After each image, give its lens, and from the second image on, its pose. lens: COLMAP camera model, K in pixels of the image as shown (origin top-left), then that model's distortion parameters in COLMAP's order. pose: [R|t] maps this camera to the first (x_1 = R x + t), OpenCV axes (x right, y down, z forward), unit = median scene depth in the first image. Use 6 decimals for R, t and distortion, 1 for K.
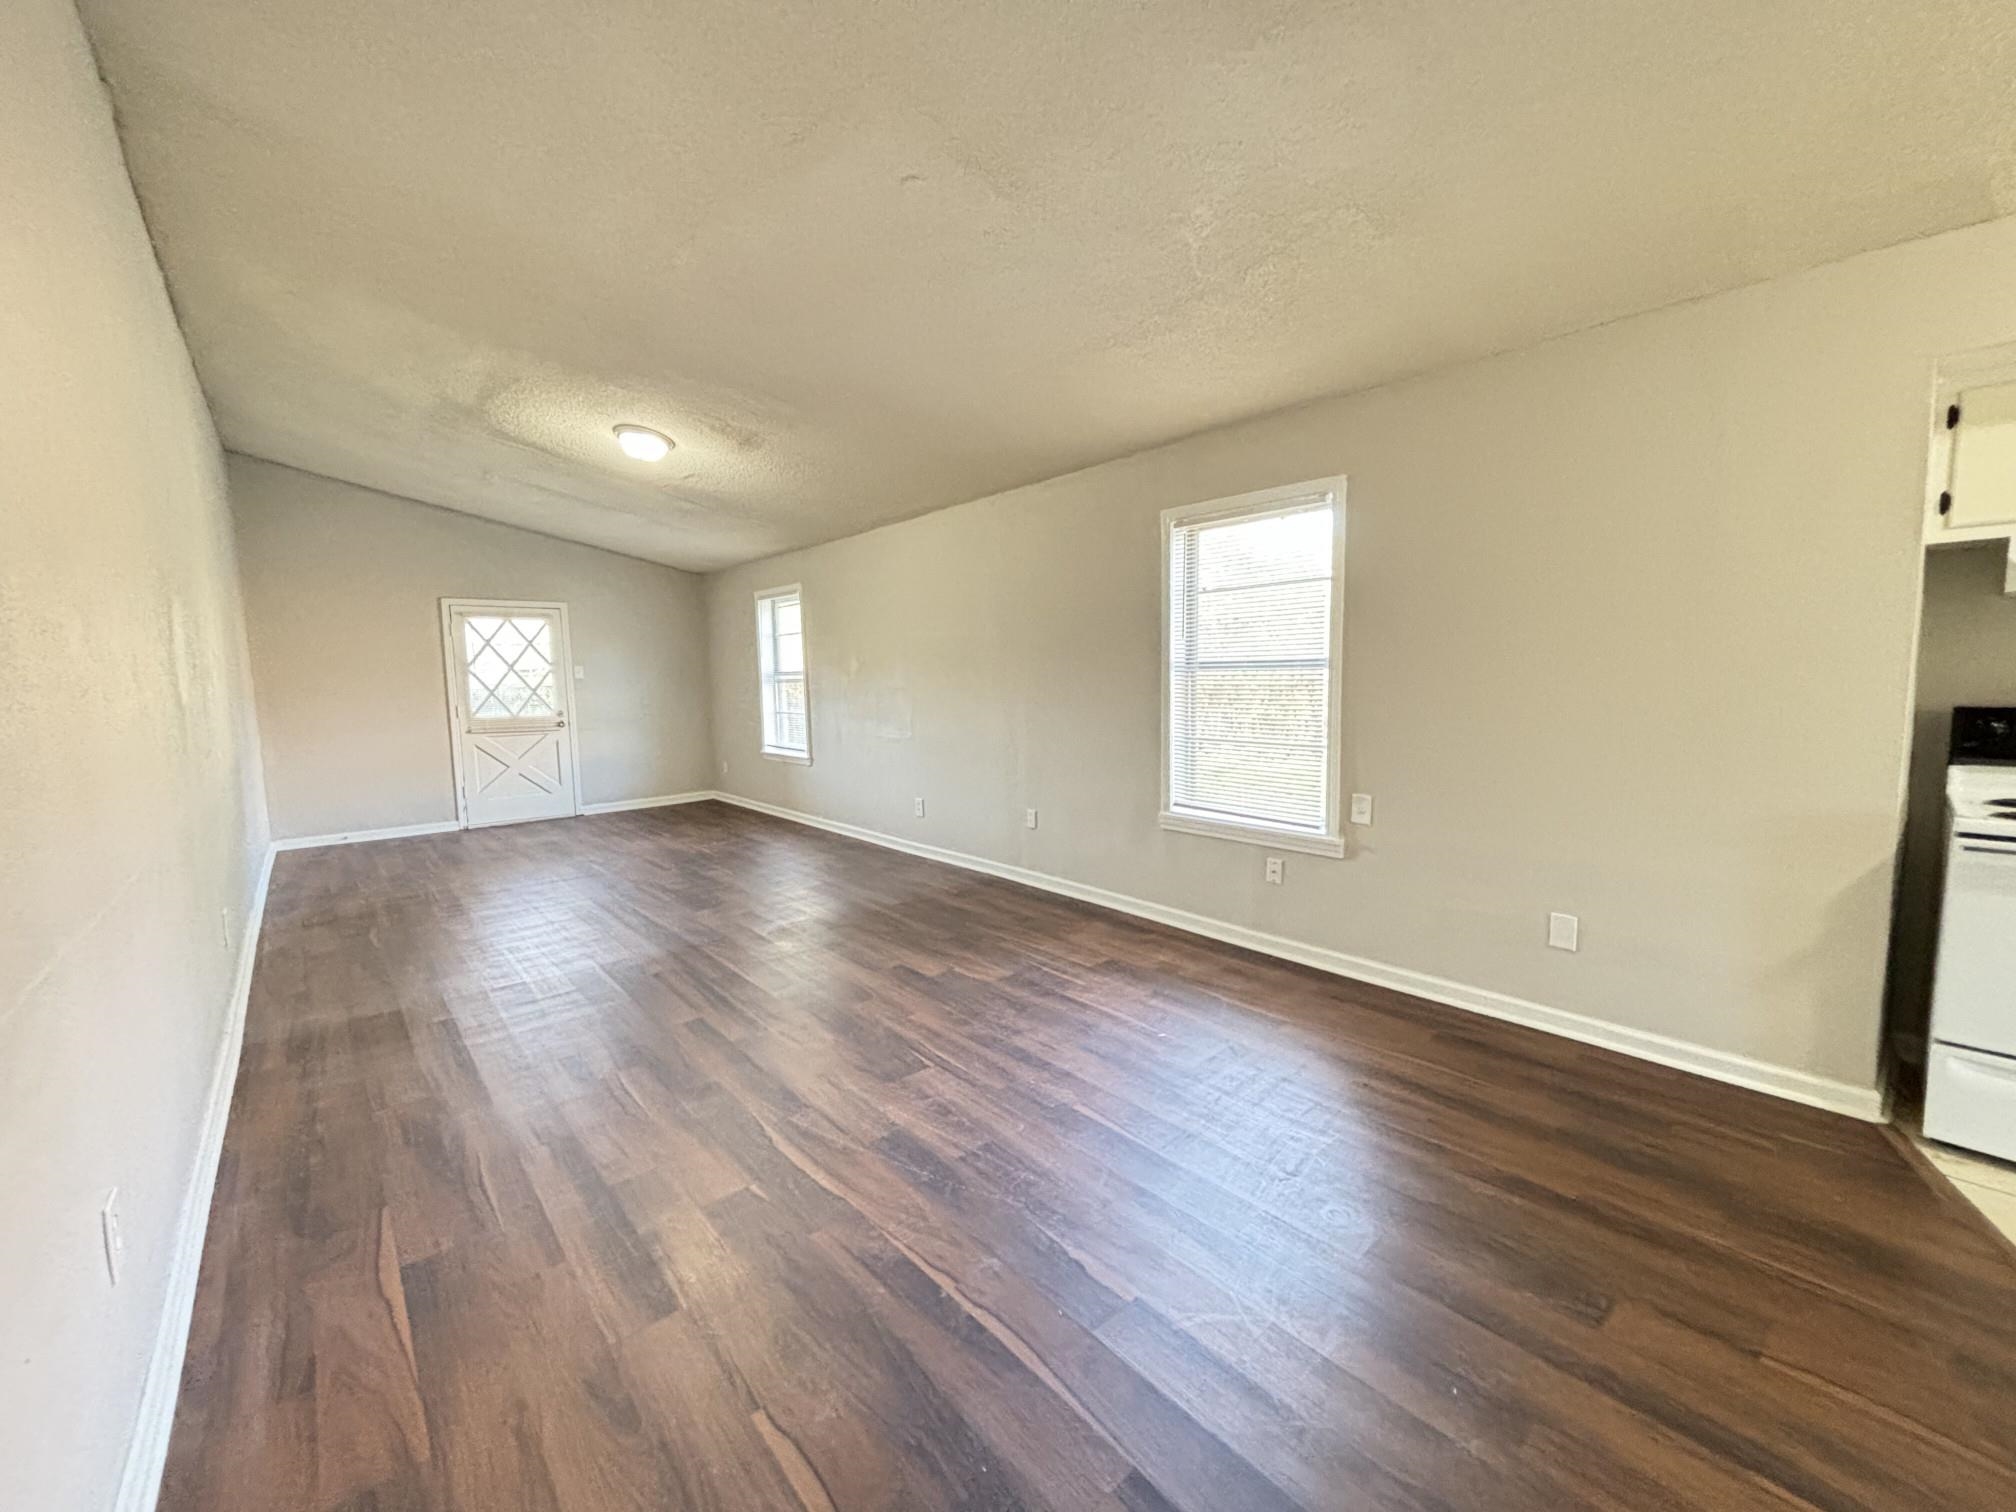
lens RADIAL K [[820.4, 0, 1017.4], [0, 820.4, 749.0], [0, 0, 1]] dist [0.000955, 0.000348]
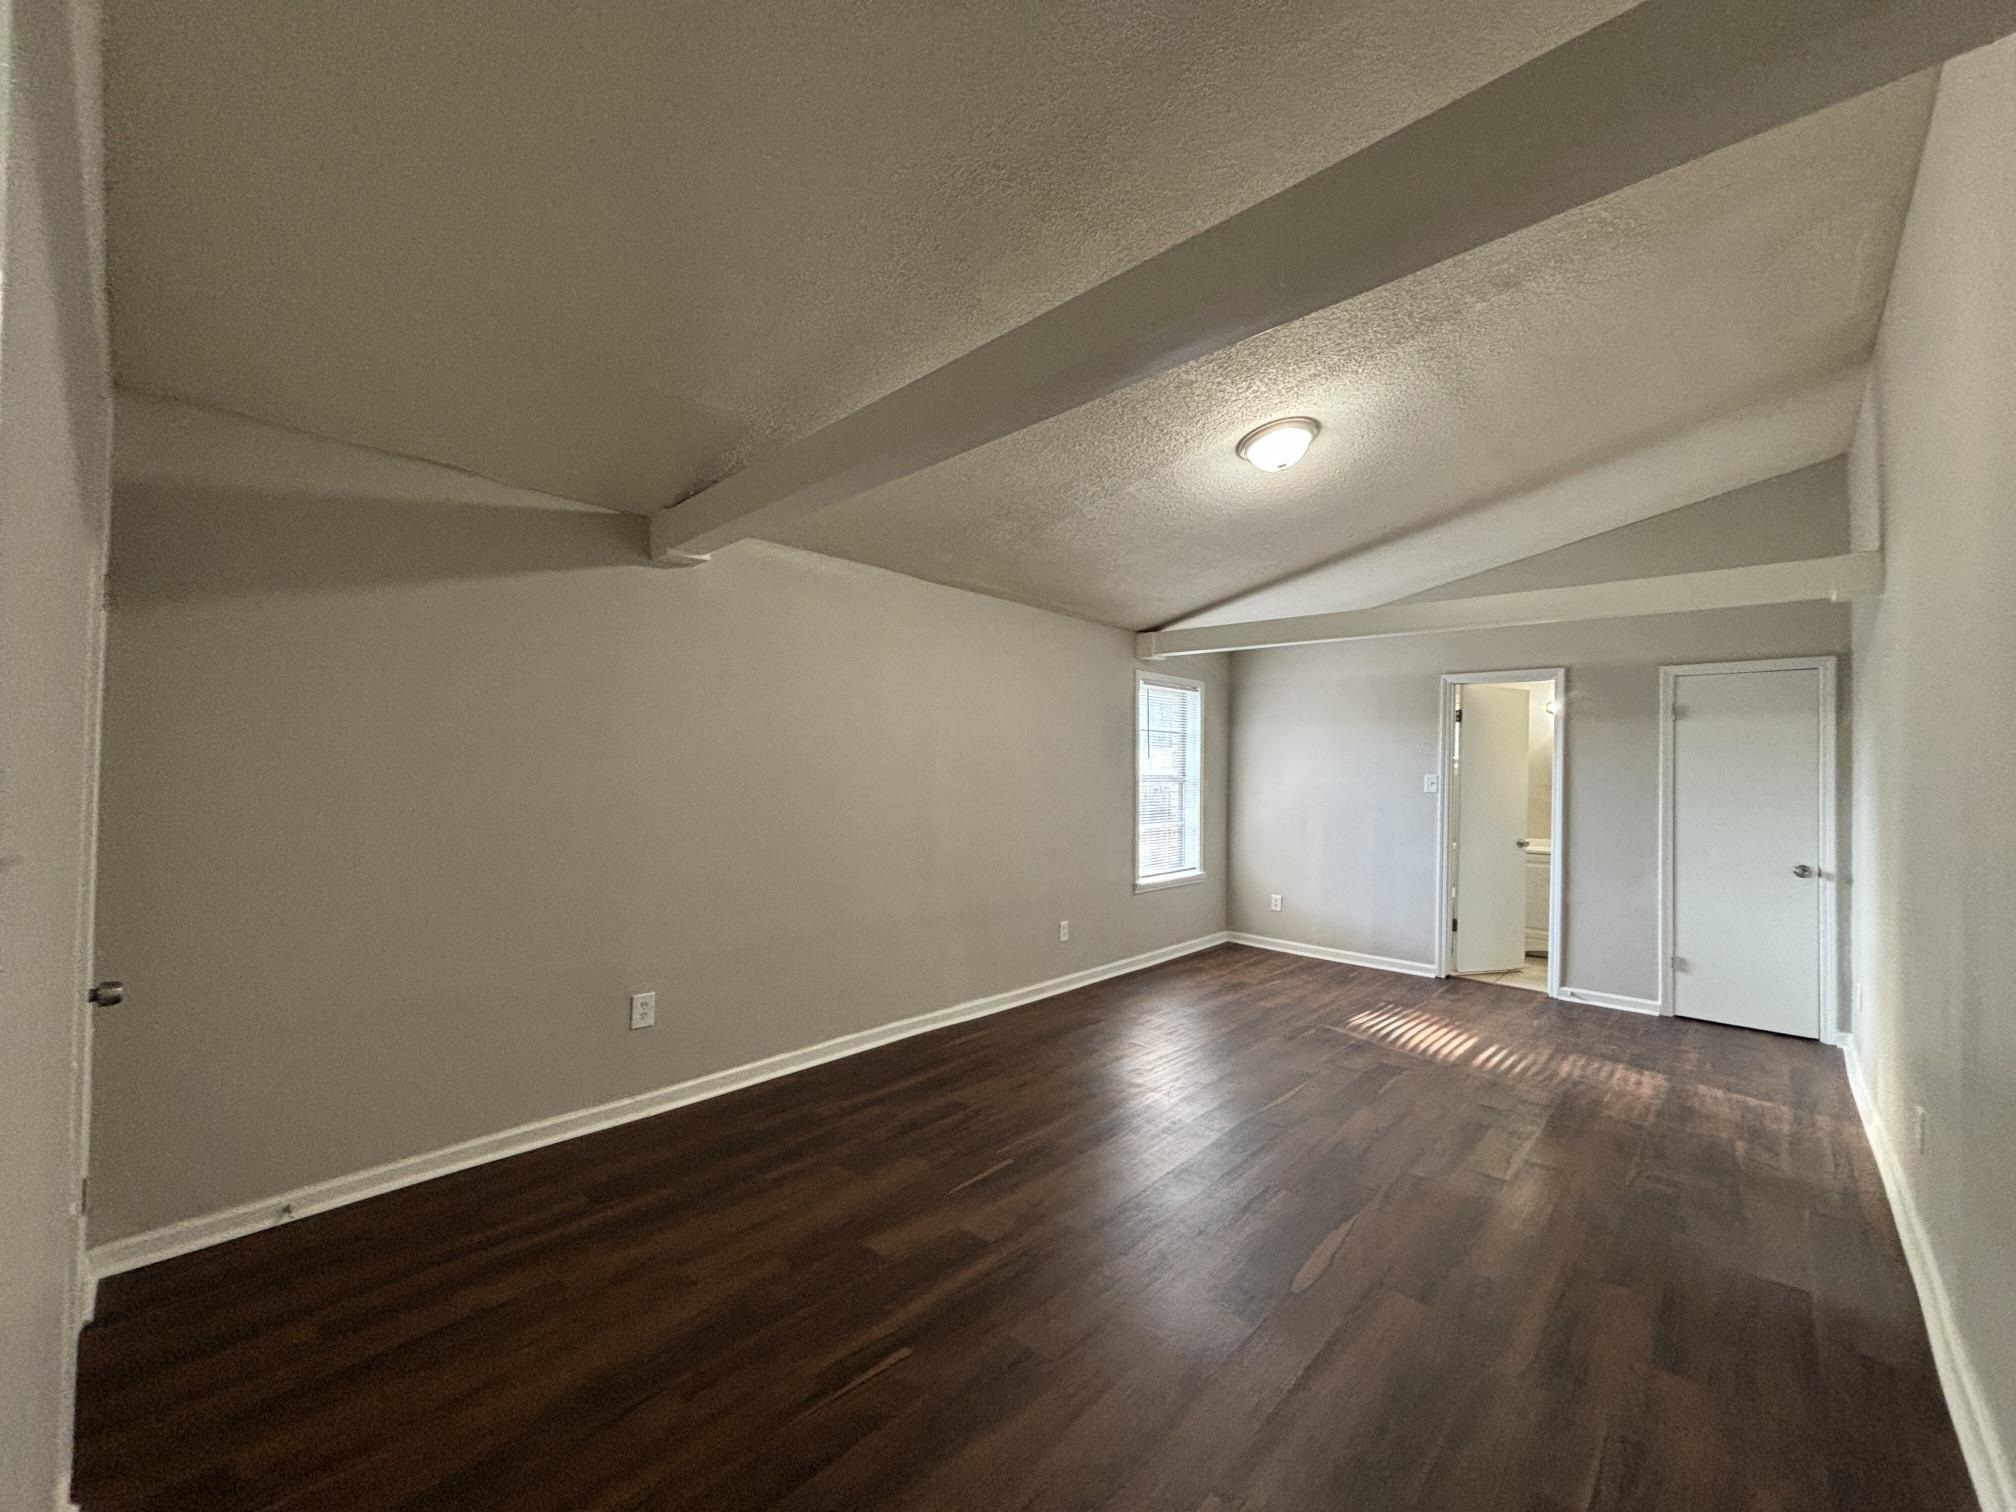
lens RADIAL K [[820.4, 0, 1019.1], [0, 820.4, 762.9], [0, 0, 1]] dist [0.000955, 0.000348]
pose [[-0.100717, 0.030145, 0.994458, -1.211318], [0.101418, 0.994645, -0.019879, -0.122868], [-0.989732, 0.098854, -0.103235, 1.363165]]
